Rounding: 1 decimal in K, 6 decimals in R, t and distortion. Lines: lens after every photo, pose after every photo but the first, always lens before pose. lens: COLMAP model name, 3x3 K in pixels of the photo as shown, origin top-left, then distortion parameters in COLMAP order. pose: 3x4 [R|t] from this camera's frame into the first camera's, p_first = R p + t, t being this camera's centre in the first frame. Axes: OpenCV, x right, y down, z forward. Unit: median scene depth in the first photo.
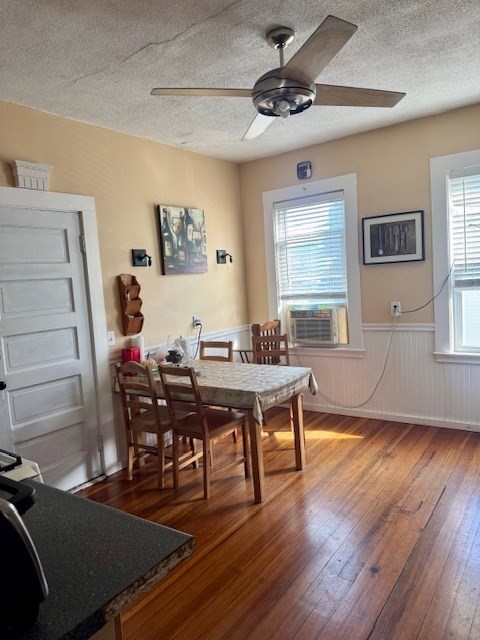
lens RADIAL K [[463.4, 0, 230.2], [0, 463.4, 321.8], [0, 0, 1]] dist [0.024032, -0.001447]
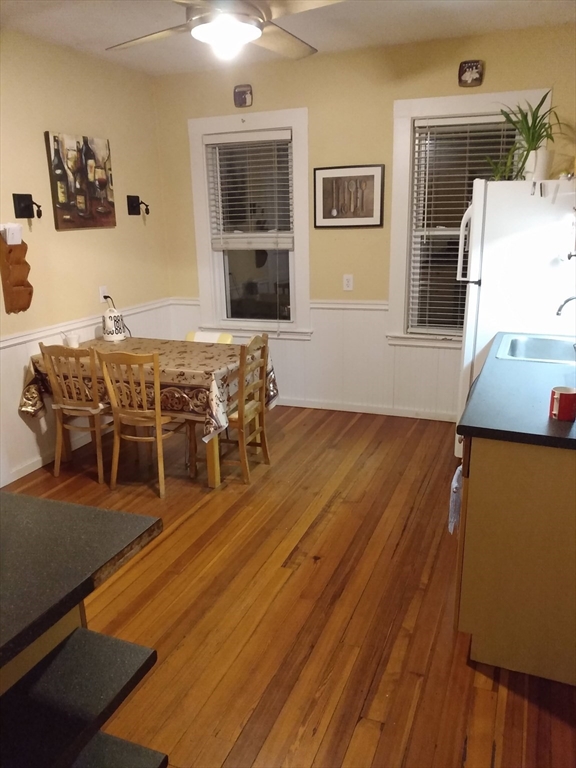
lens RADIAL K [[655.3, 0, 288.0], [0, 655.3, 384.0], [0, 0, 1]] dist [0.020459, 0.000306]
pose [[0.969983, -0.019919, 0.242354, -0.047189], [-0.019765, 0.986884, 0.160219, -0.032834], [-0.242367, -0.160200, 0.956867, -0.152617]]
